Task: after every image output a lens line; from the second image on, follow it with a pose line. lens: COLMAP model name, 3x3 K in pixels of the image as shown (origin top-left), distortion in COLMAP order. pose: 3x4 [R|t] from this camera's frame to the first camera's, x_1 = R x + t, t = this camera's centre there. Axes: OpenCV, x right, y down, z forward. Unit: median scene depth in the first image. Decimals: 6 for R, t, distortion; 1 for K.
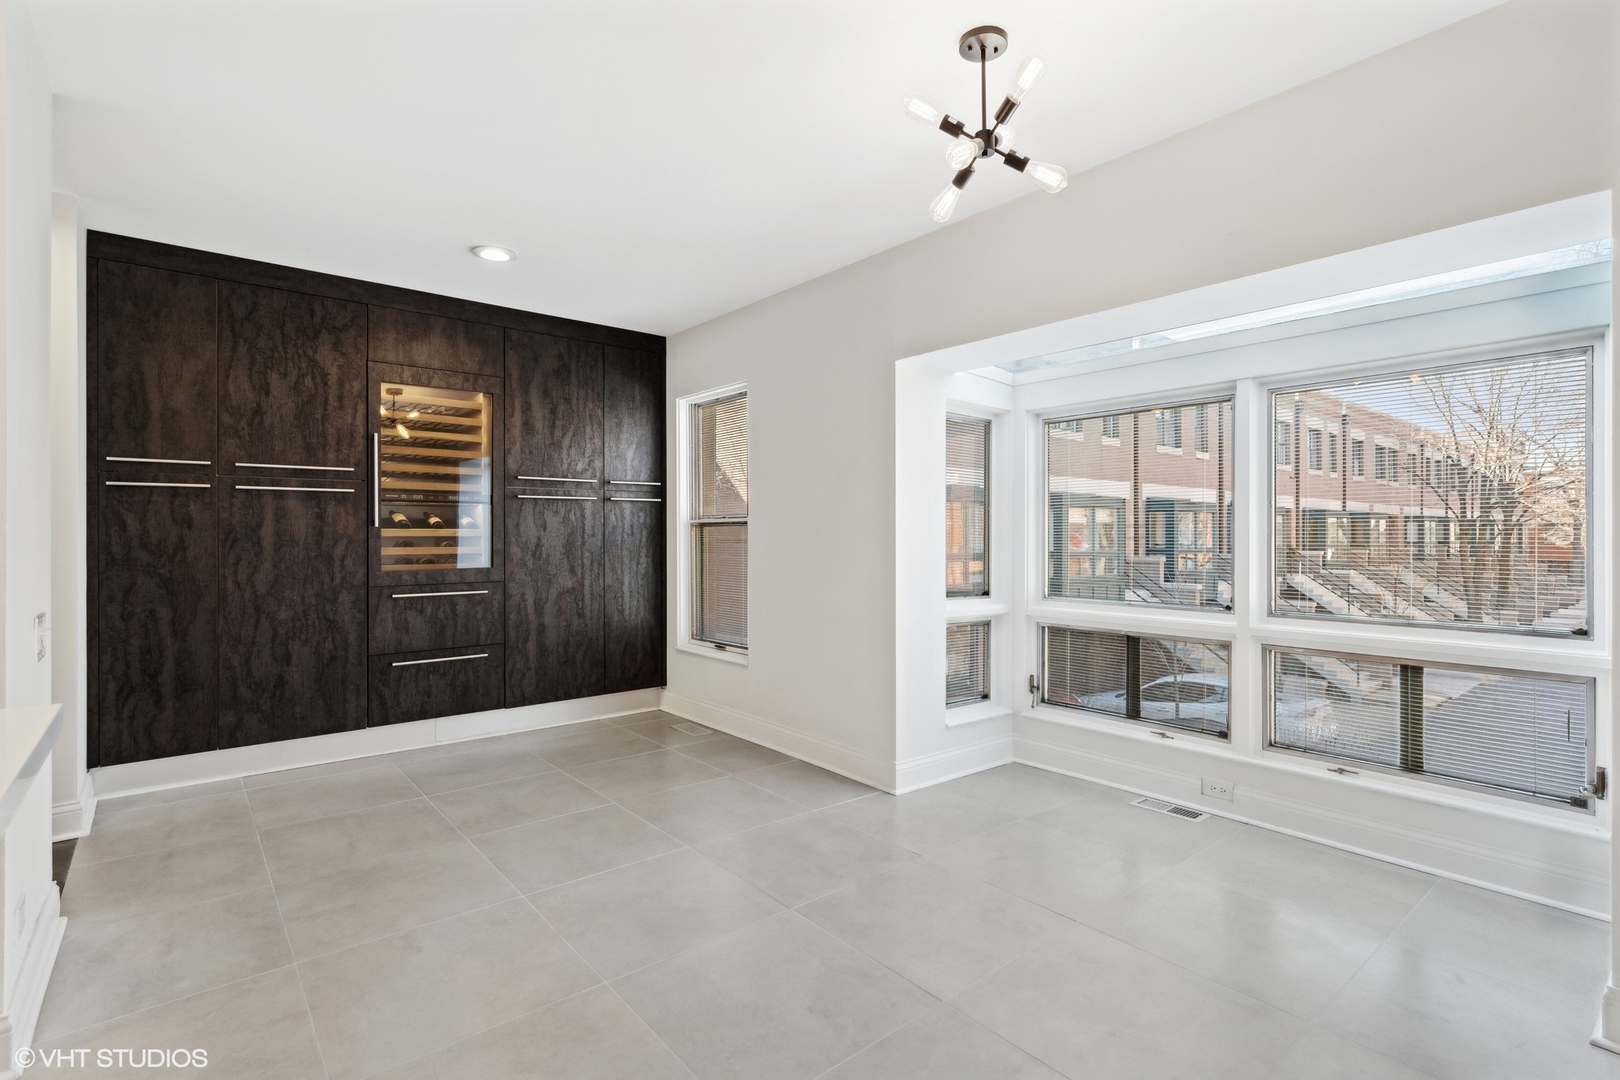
lens RADIAL K [[772.6, 0, 802.4], [0, 772.6, 532.4], [0, 0, 1]] dist [0.003322, 0.000410]
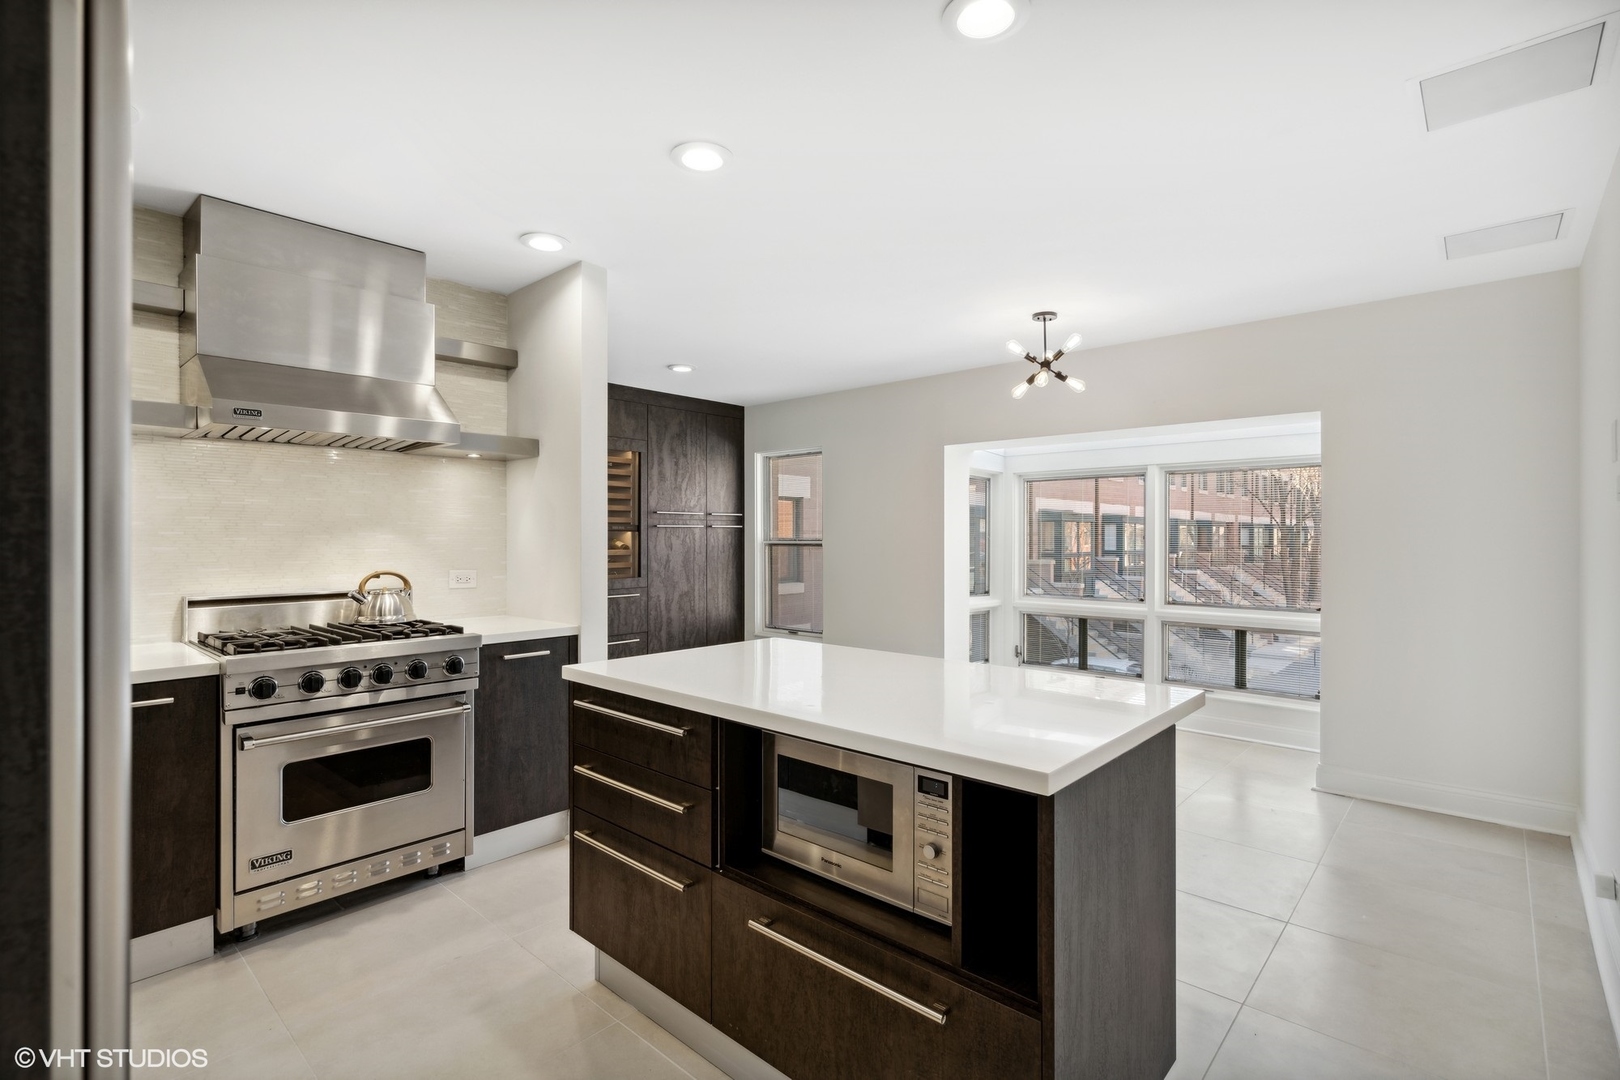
lens RADIAL K [[752.9, 0, 801.9], [0, 752.9, 537.8], [0, 0, 1]] dist [-0.002496, 0.000861]
pose [[0.990927, 0.000670, 0.134403, -0.298234], [-0.001286, 0.999989, 0.004496, -0.032470], [-0.134398, -0.004628, 0.990917, -0.386569]]
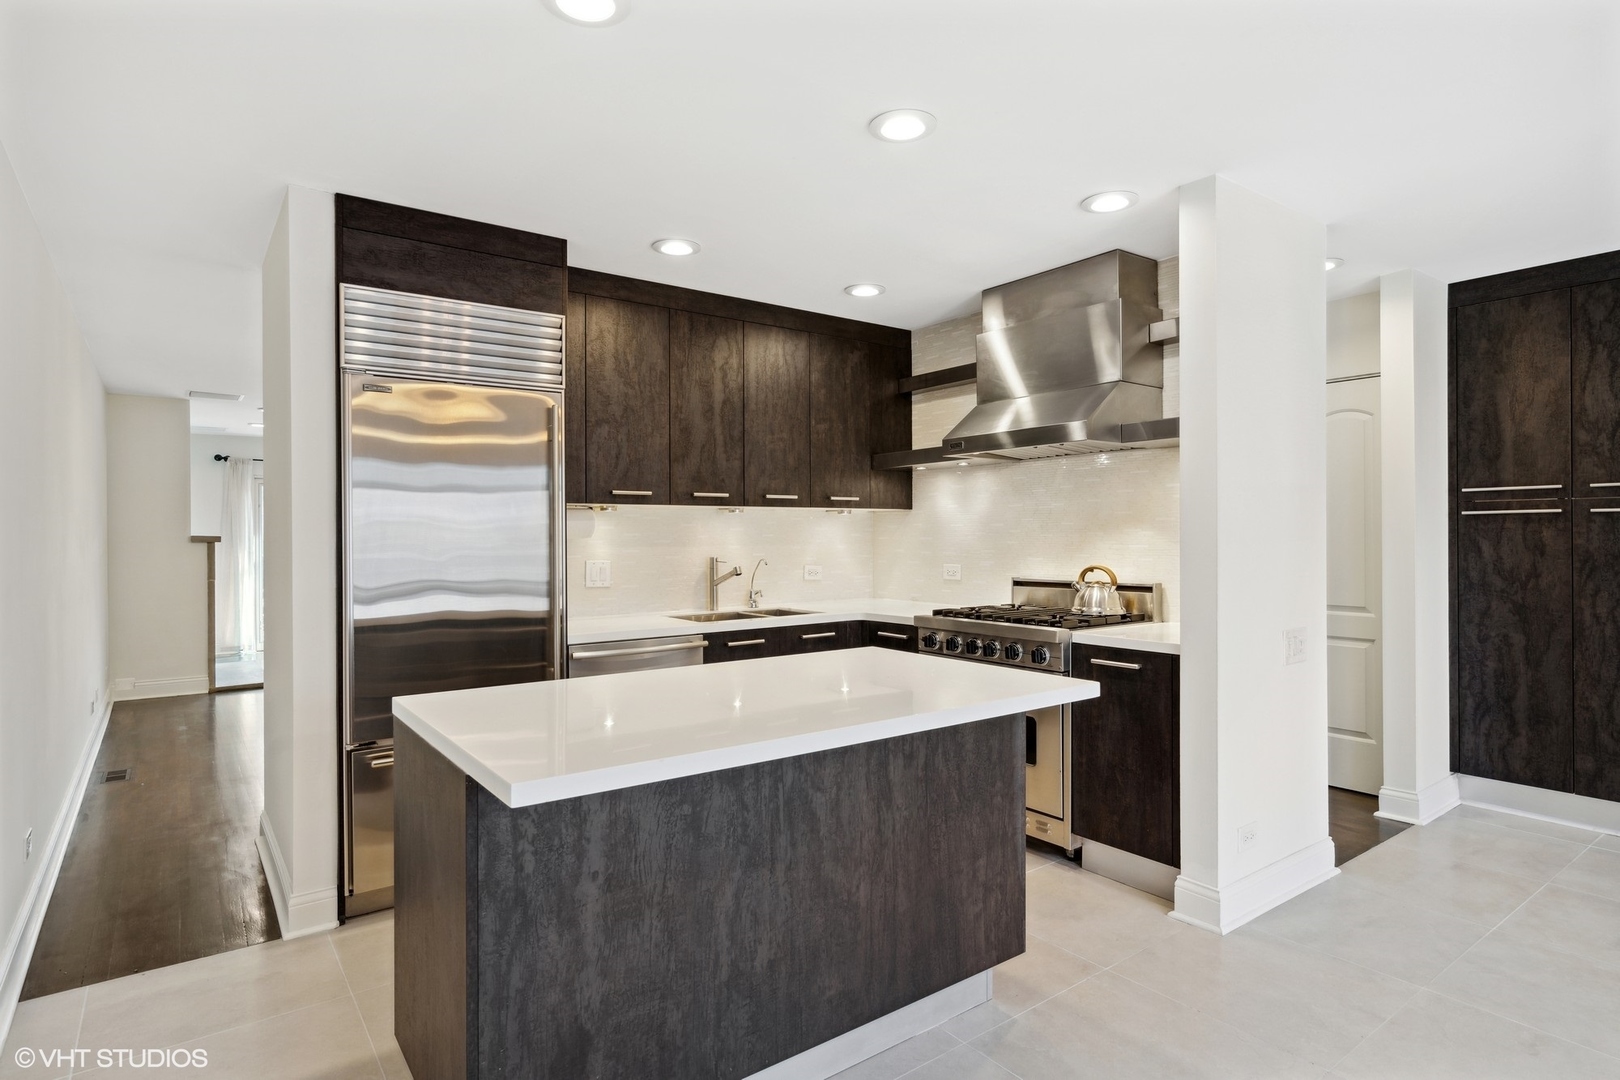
lens RADIAL K [[853.2, 0, 805.1], [0, 853.2, 536.4], [0, 0, 1]] dist [-0.000732, 0.001746]
pose [[-0.053476, 0.002377, -0.998566, 0.262742], [0.007491, 0.999970, 0.001979, -0.030757], [0.998541, -0.007374, -0.053492, 0.111581]]
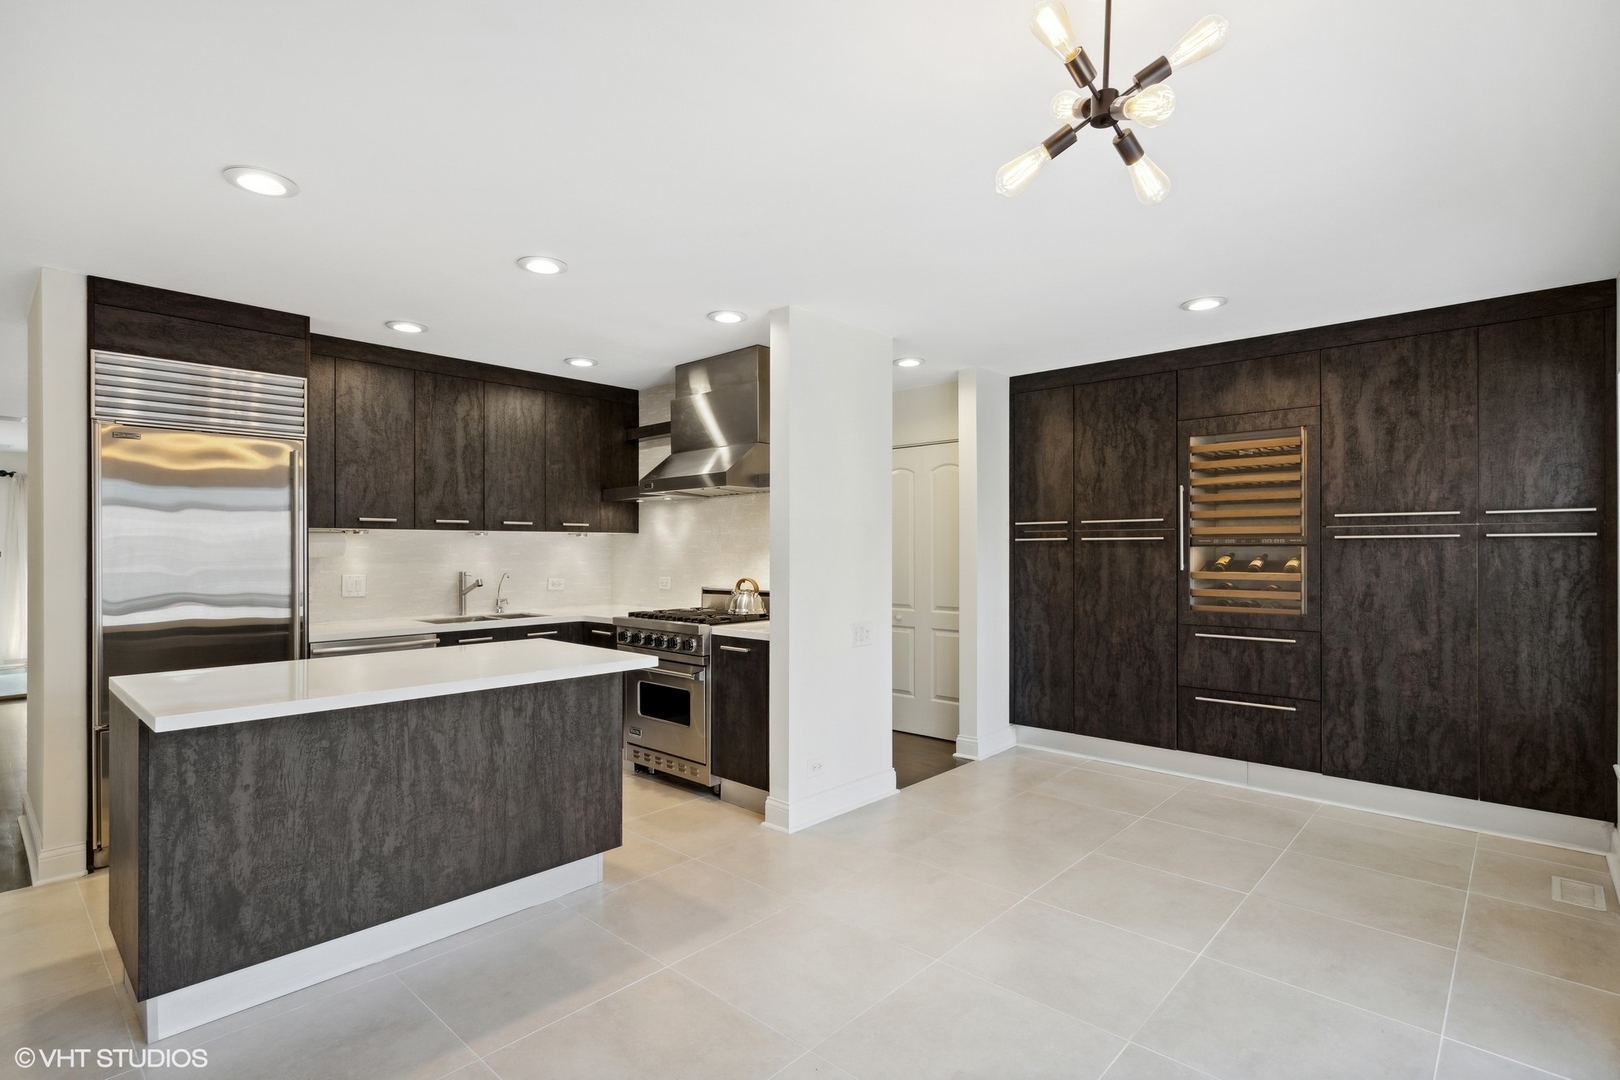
lens RADIAL K [[779.6, 0, 798.4], [0, 779.6, 550.4], [0, 0, 1]] dist [-0.000089, 0.001431]
pose [[0.128565, 0.001972, -0.991699, 0.442541], [0.003479, 0.999991, 0.002439, -0.036958], [0.991695, -0.003764, 0.128557, 0.287606]]
